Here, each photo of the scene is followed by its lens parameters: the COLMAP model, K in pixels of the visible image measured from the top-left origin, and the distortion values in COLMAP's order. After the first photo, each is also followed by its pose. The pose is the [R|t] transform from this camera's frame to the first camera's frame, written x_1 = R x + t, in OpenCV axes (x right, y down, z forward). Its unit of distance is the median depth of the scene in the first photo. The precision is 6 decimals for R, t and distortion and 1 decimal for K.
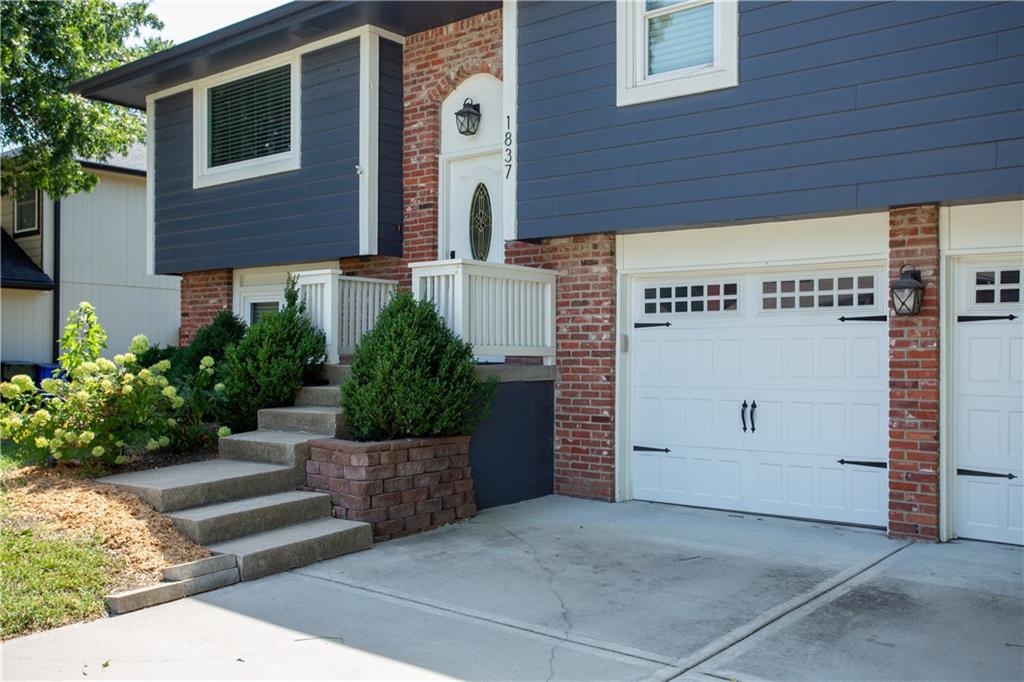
lens RADIAL K [[919.0, 0, 548.2], [0, 919.0, 344.4], [0, 0, 1]] dist [0.002296, 0.010011]
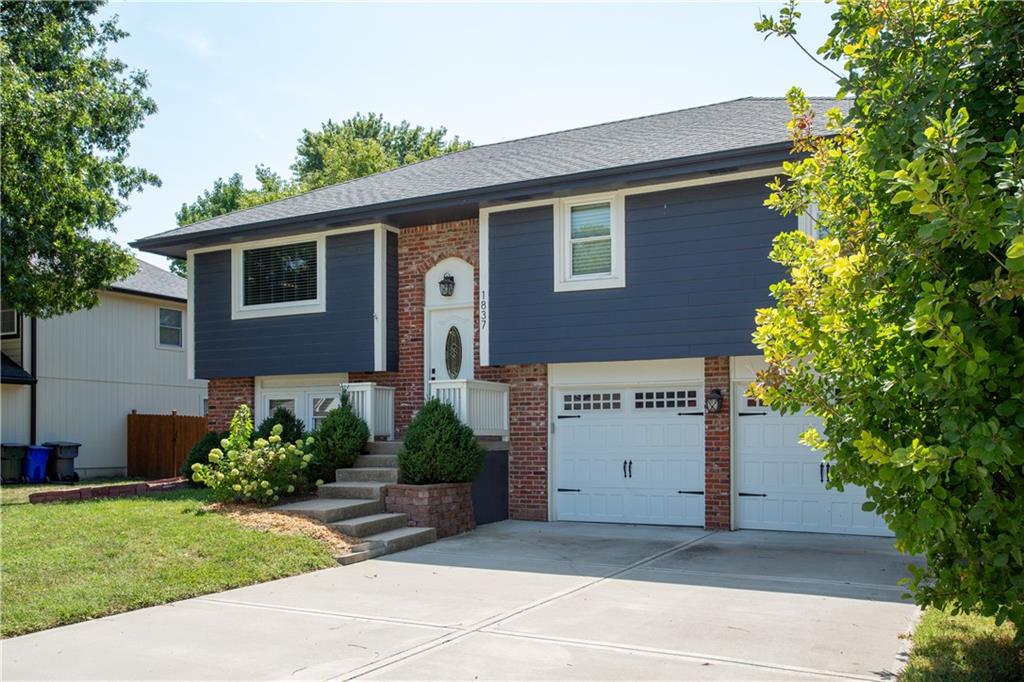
lens RADIAL K [[894.0, 0, 511.5], [0, 894.0, 428.0], [0, 0, 1]] dist [-0.001058, 0.000993]
pose [[0.985573, -0.005211, 0.169171, -0.269249], [0.004650, 0.999982, 0.003707, -0.007212], [-0.169187, -0.002867, 0.985580, -0.603519]]
